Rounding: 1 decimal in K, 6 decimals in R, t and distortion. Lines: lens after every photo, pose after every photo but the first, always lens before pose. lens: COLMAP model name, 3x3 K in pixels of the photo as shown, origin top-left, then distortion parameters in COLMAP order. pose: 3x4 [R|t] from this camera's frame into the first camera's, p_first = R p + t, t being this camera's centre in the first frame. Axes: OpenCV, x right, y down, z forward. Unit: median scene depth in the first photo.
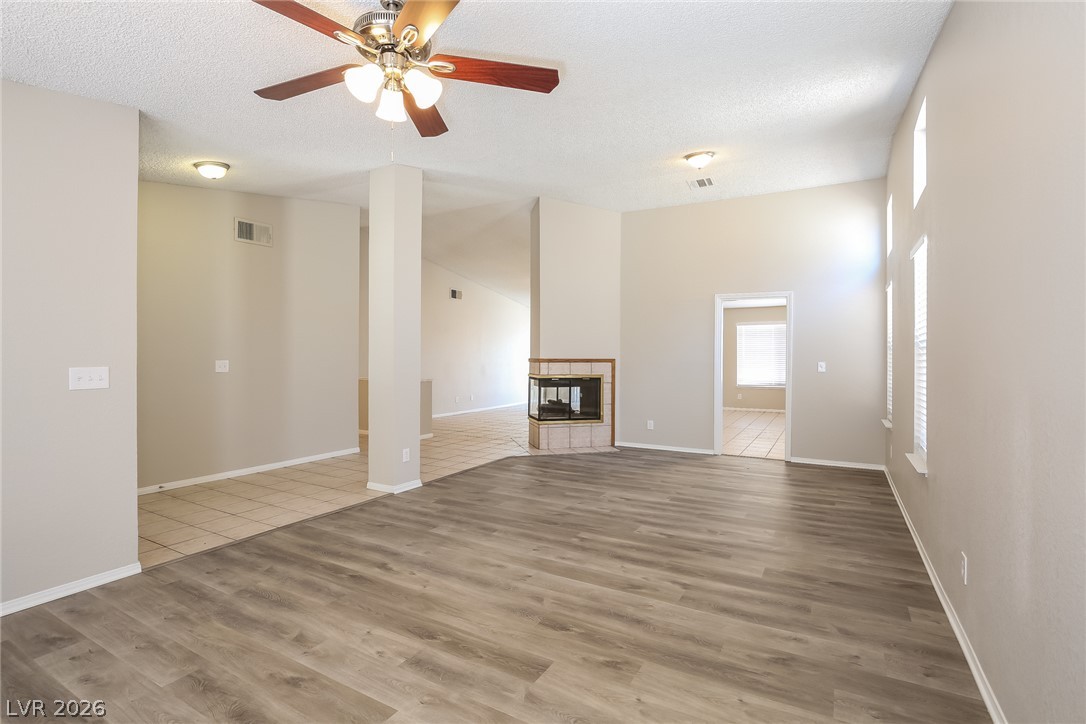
lens RADIAL K [[514.9, 0, 548.6], [0, 514.9, 356.0], [0, 0, 1]] dist [-0.017398, 0.000894]
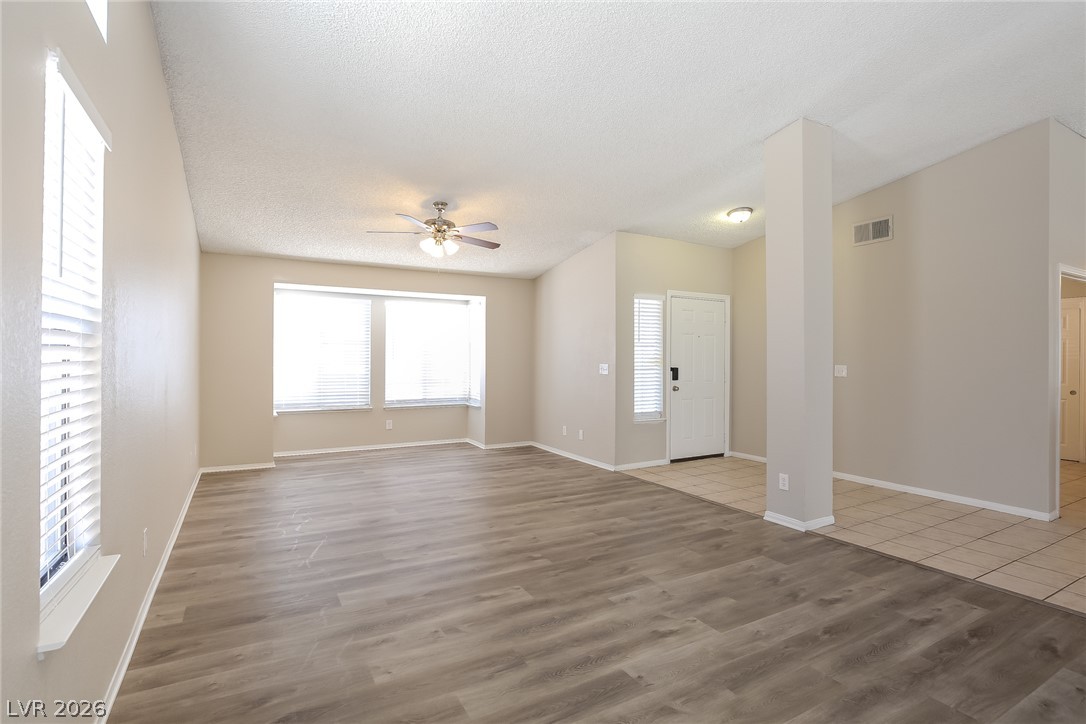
lens RADIAL K [[514.9, 0, 548.6], [0, 514.9, 356.0], [0, 0, 1]] dist [-0.017398, 0.000894]
pose [[-0.504525, -0.007005, -0.863369, 0.809970], [-0.008832, 0.999957, -0.002953, -0.004003], [0.863352, 0.006135, -0.504565, 1.413940]]
